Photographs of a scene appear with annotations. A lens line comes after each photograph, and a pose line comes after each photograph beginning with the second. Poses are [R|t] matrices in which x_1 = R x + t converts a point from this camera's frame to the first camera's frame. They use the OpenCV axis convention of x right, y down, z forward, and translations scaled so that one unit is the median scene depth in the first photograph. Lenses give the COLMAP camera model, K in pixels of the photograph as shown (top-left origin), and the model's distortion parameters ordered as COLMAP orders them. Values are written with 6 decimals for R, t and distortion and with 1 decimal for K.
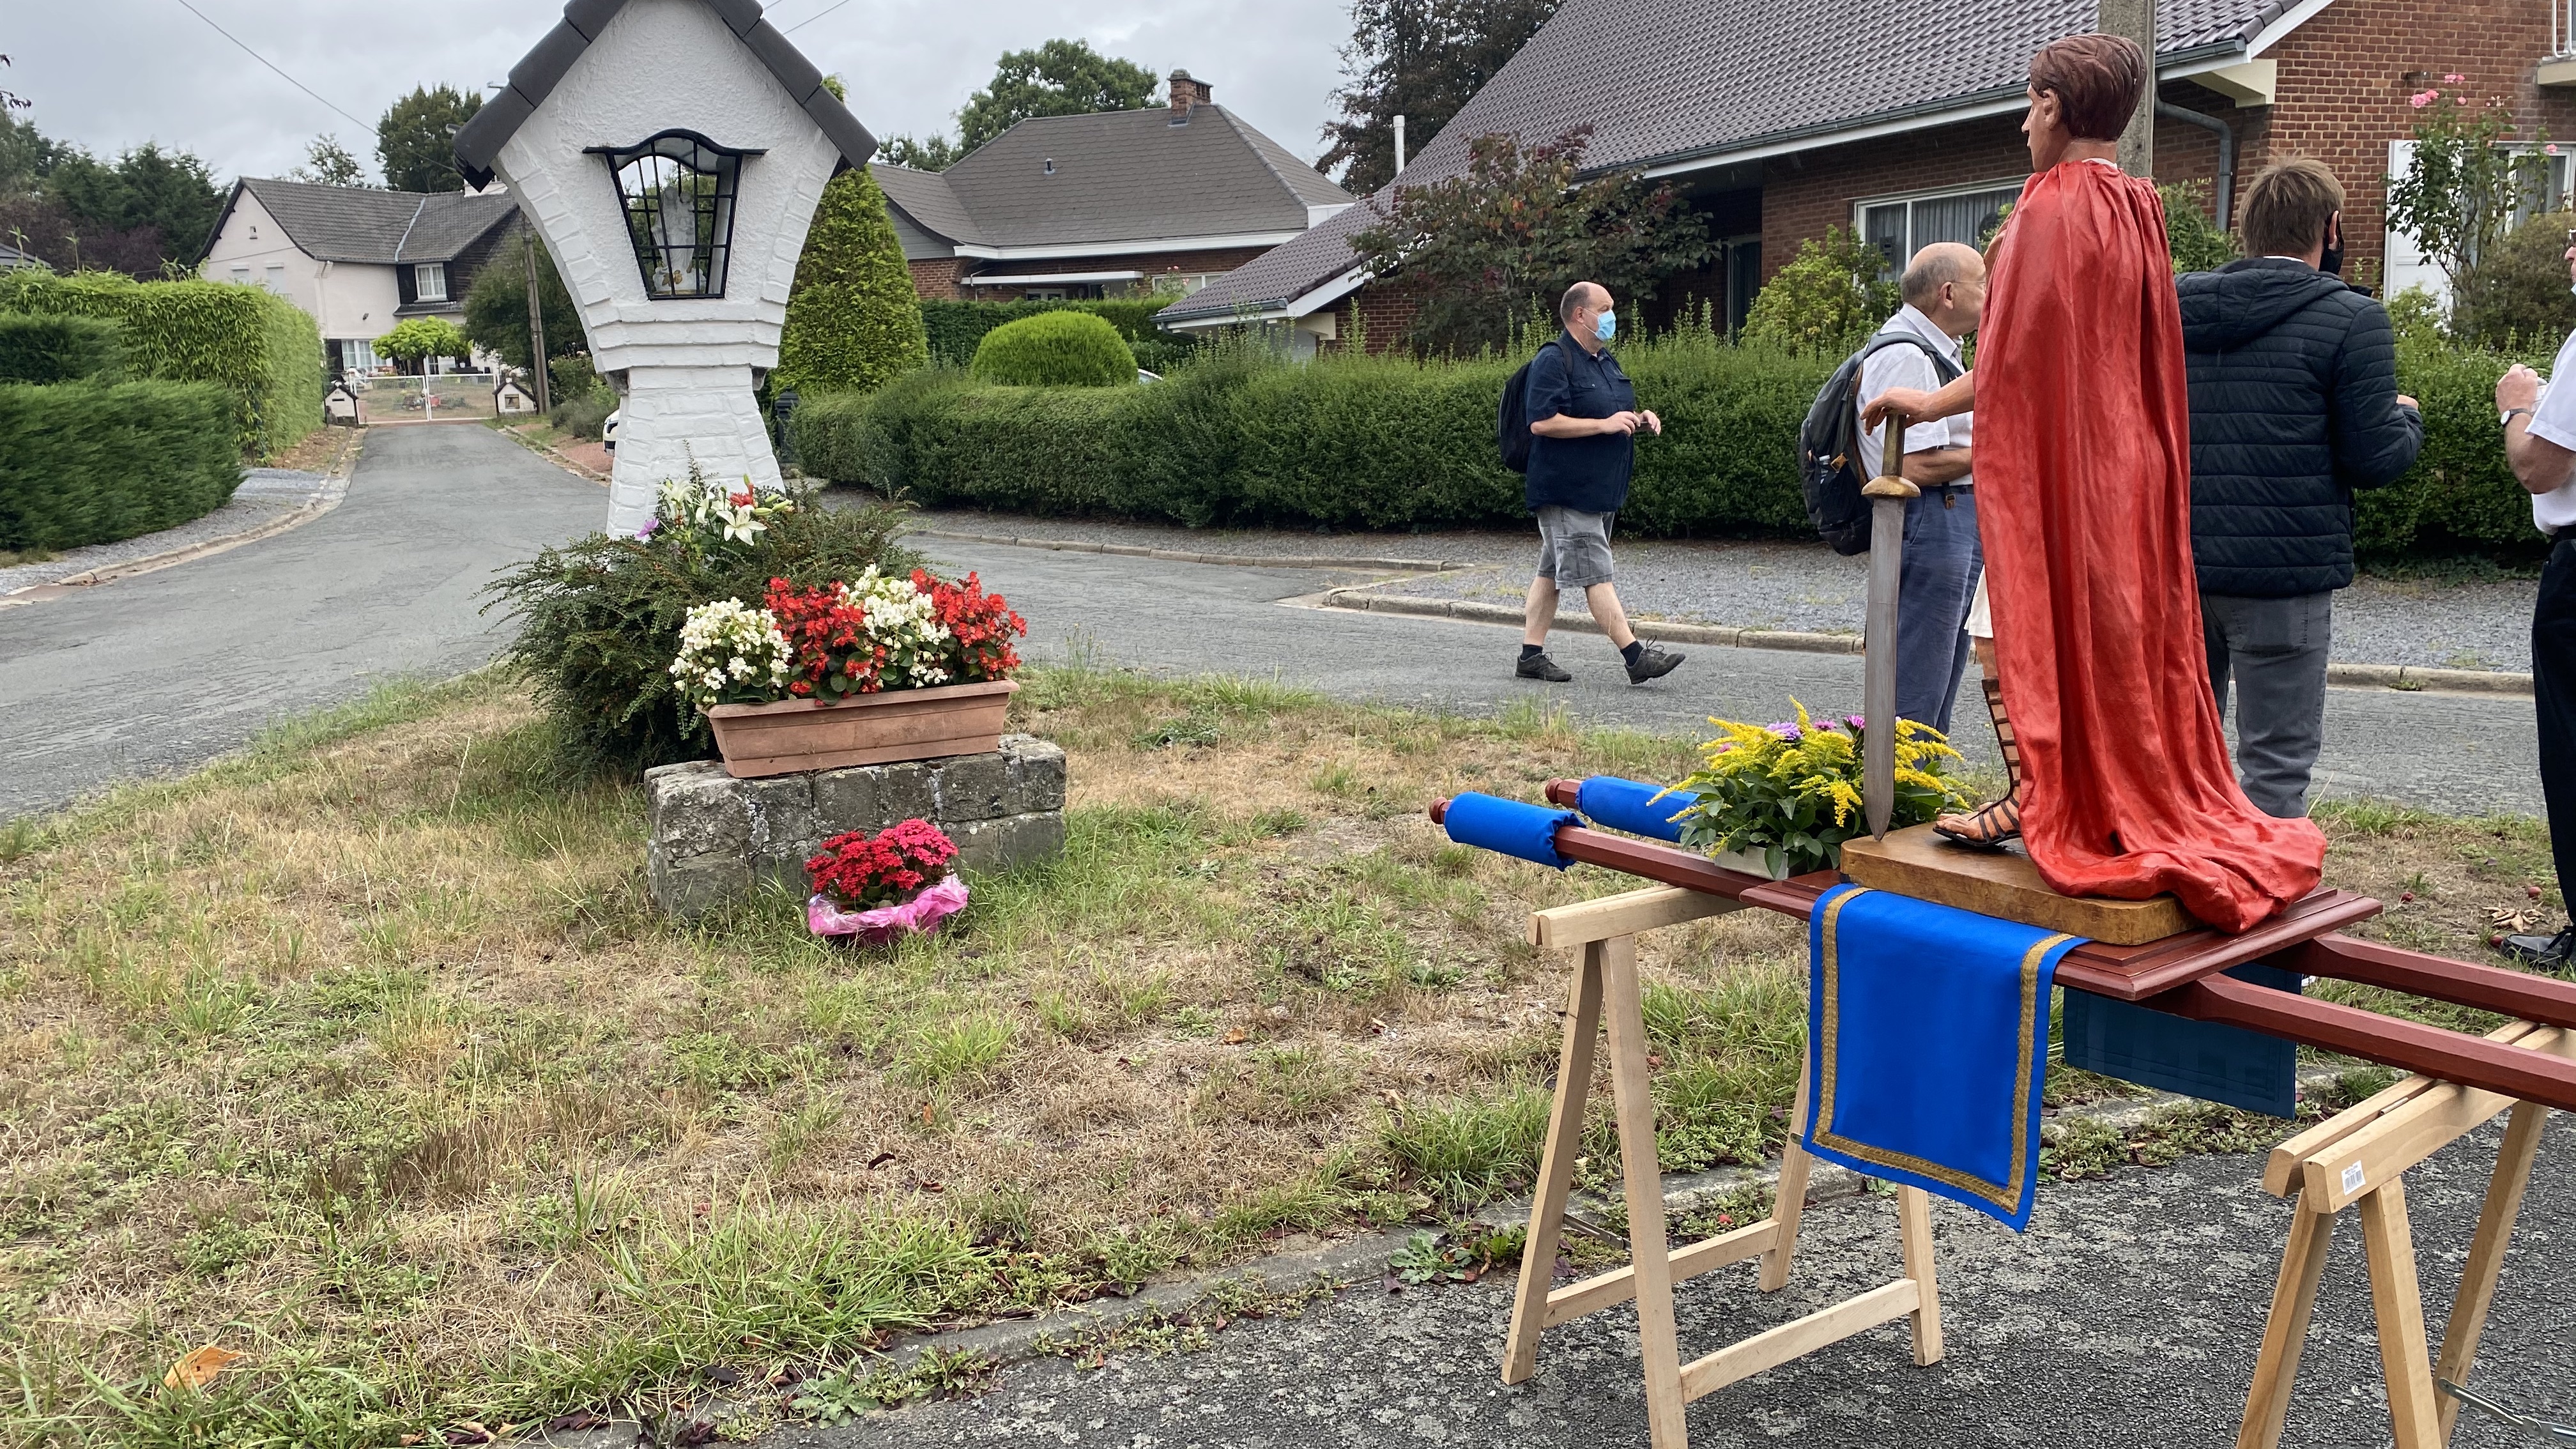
lens RADIAL K [[1939.6, 0, 1288.0], [0, 1939.6, 724.5], [0, 0, 1]] dist [0.038913, -0.062699]
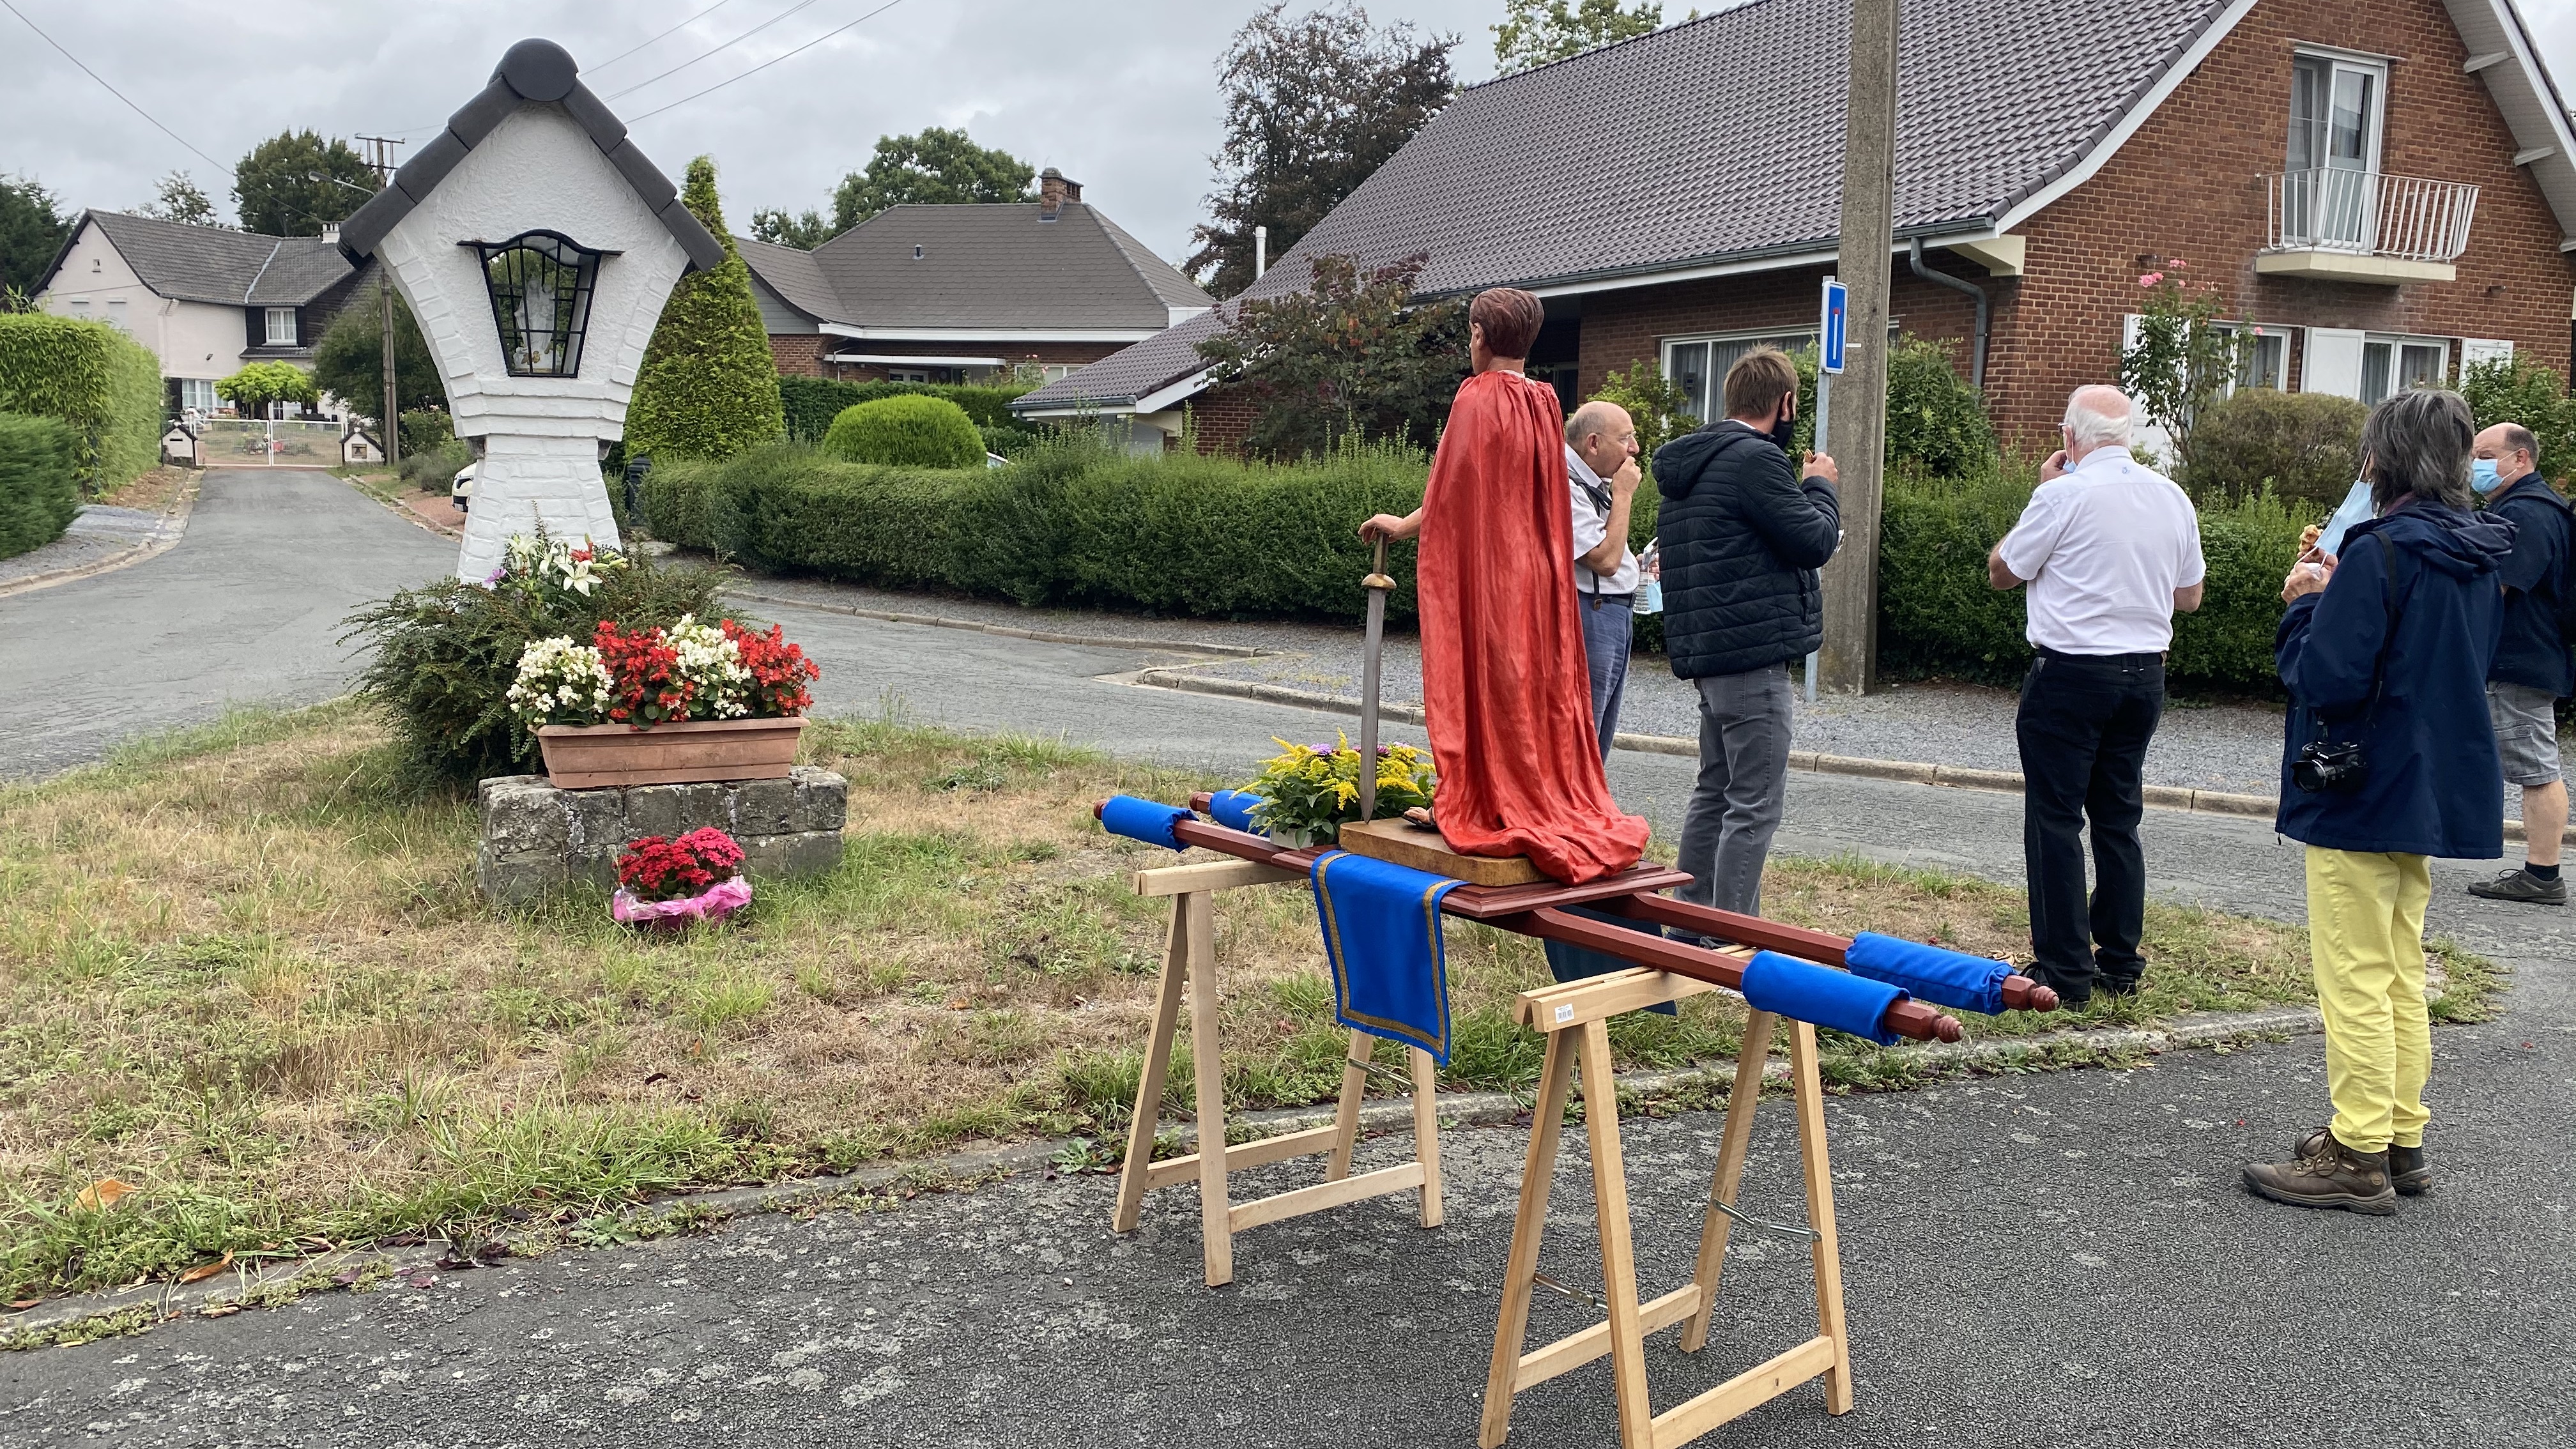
lens RADIAL K [[1926.0, 0, 1295.4], [0, 1926.0, 705.1], [0, 0, 1]] dist [0.034203, -0.057704]
pose [[0.995827, 0.044350, 0.079755, 0.043497], [-0.039767, 0.997515, -0.058165, 0.018553], [-0.082136, 0.054751, 0.995116, -0.137699]]
